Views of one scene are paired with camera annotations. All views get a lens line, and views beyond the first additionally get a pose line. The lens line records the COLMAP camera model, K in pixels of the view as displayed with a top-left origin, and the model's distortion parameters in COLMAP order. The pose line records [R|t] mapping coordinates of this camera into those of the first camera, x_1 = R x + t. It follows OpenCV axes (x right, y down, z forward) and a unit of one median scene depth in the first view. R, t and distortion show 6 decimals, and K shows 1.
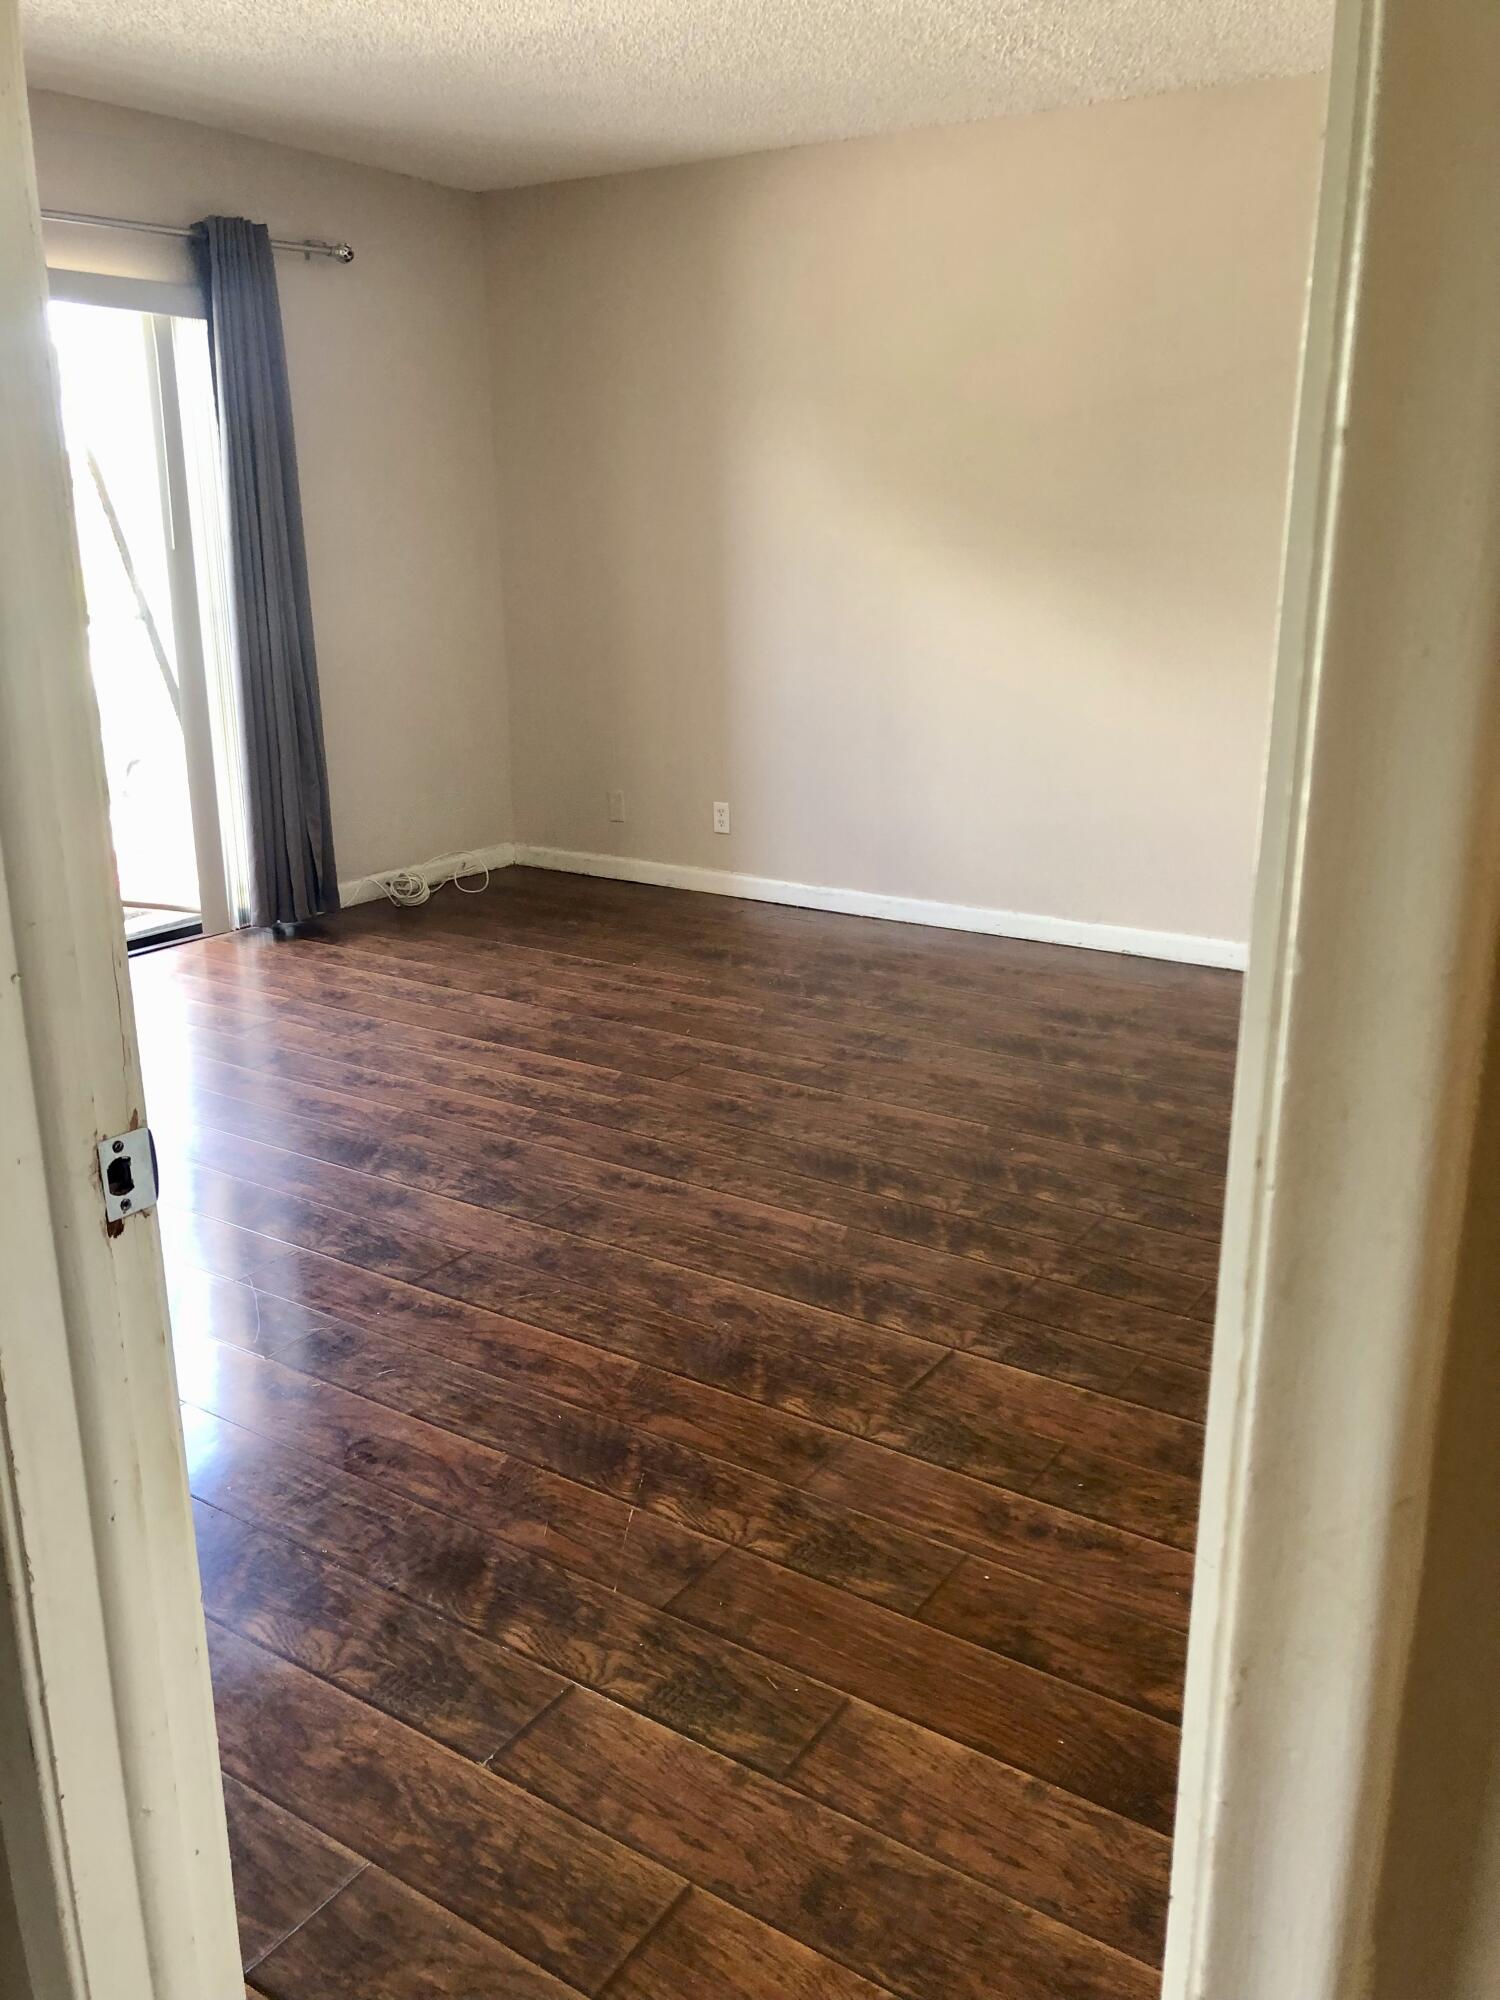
lens RADIAL K [[1613.7, 0, 750.0], [0, 1613.7, 1000.0], [0, 0, 1]] dist [0.041692, -0.000693]
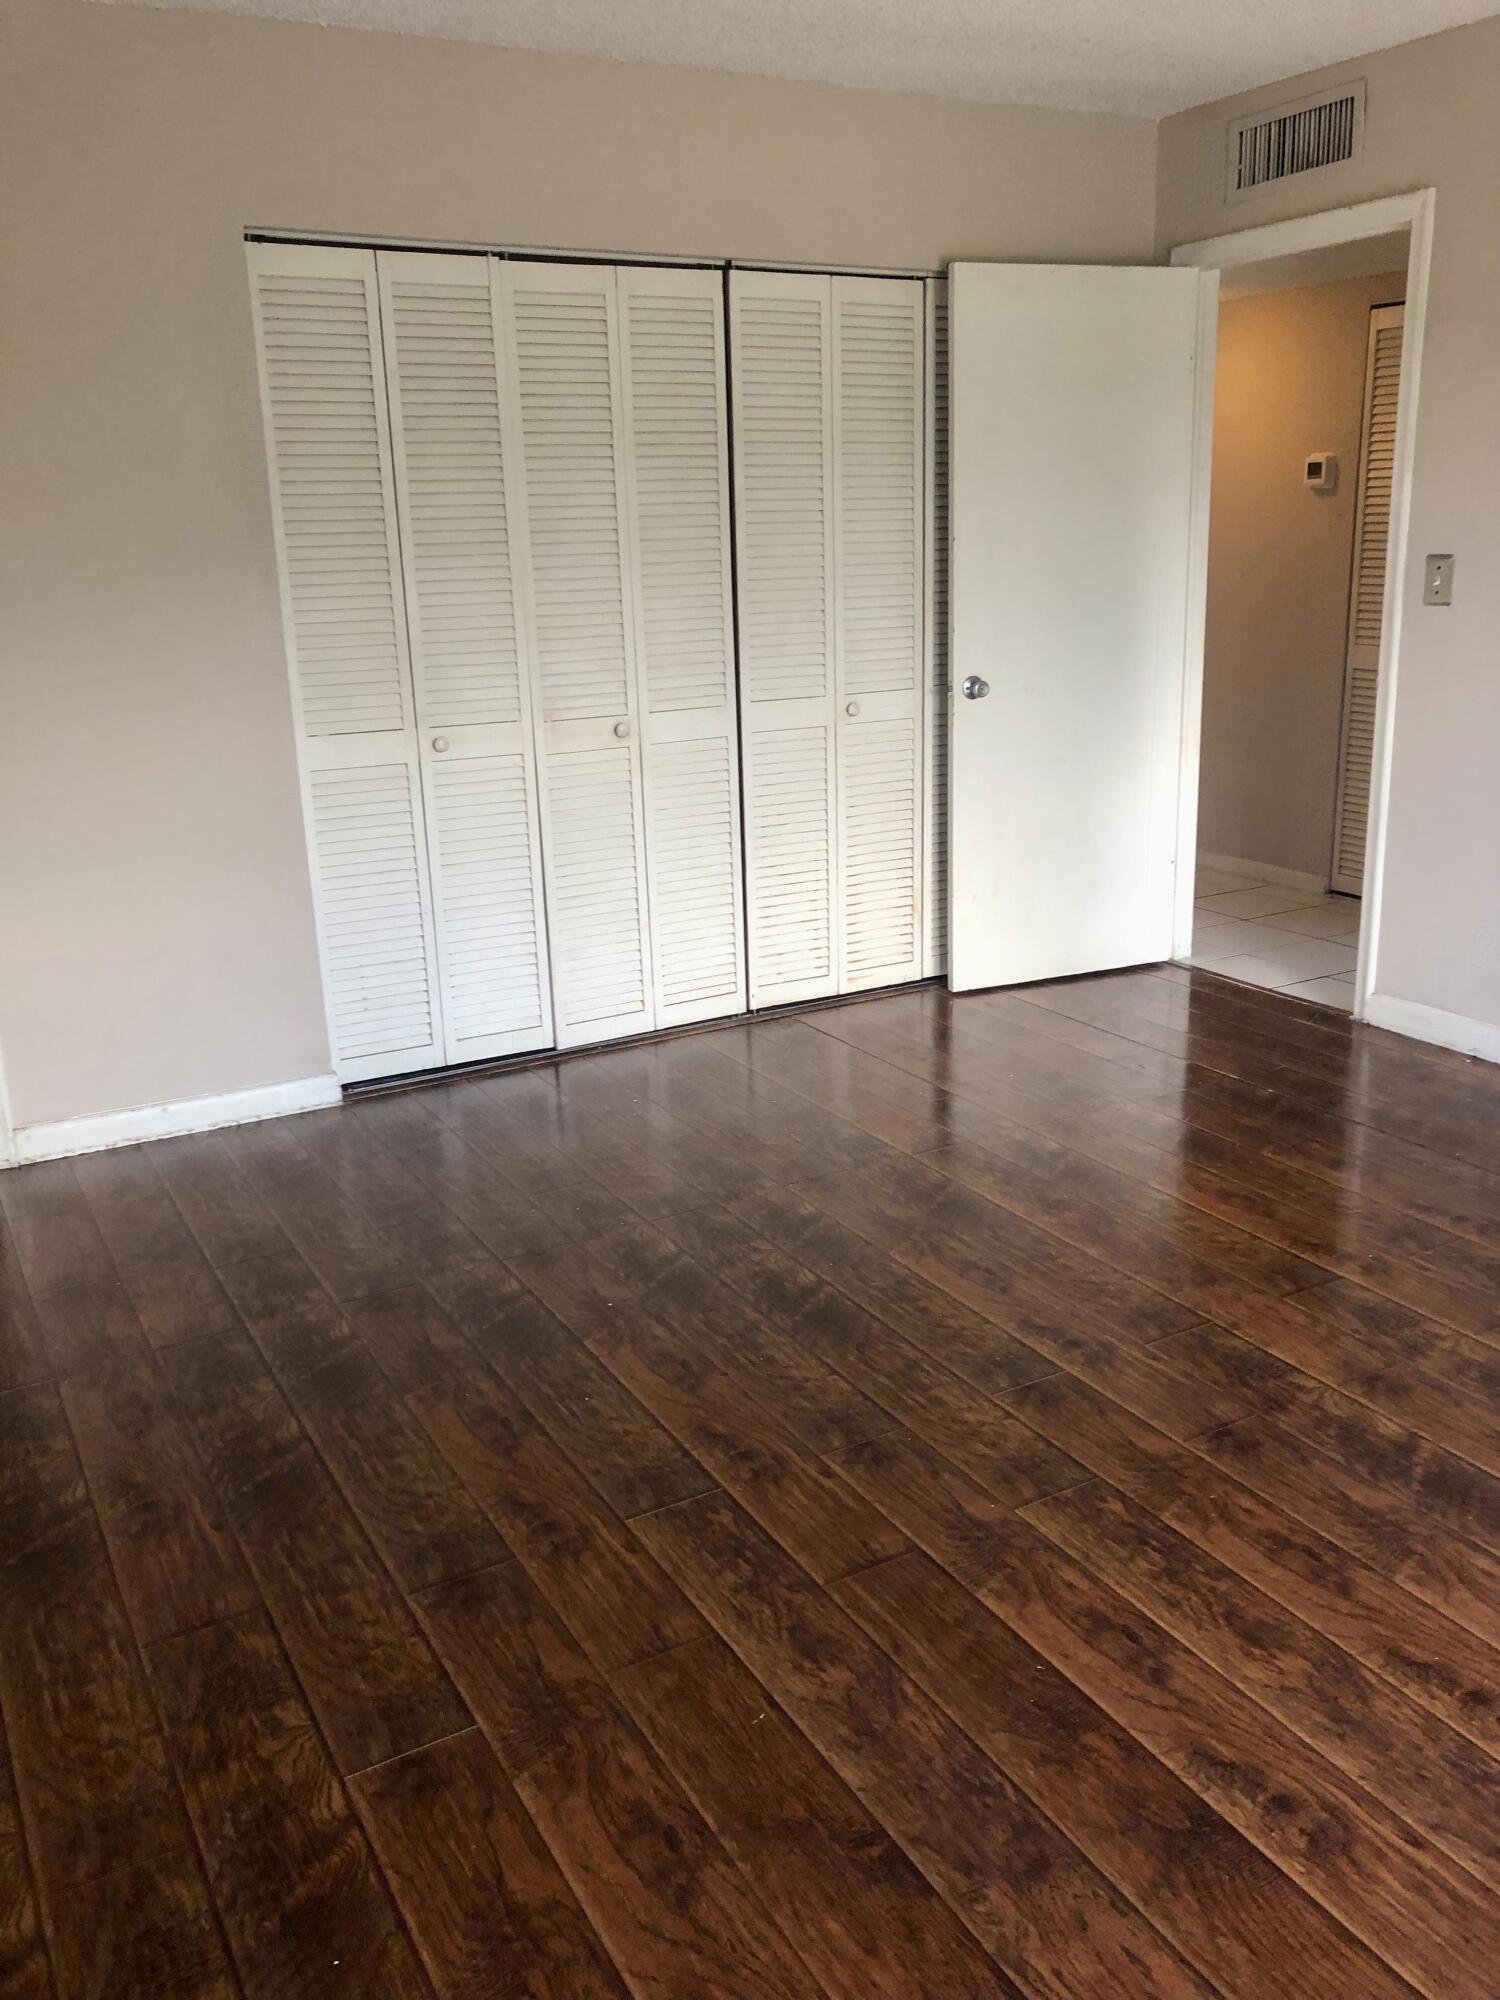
lens RADIAL K [[1659.3, 0, 750.0], [0, 1659.3, 1000.0], [0, 0, 1]] dist [0.001456, 0.011461]
pose [[-0.888884, -0.098968, 0.447314, -0.243167], [0.160209, 0.847591, 0.505889, -0.417303], [-0.429206, 0.521340, -0.737554, 1.362910]]
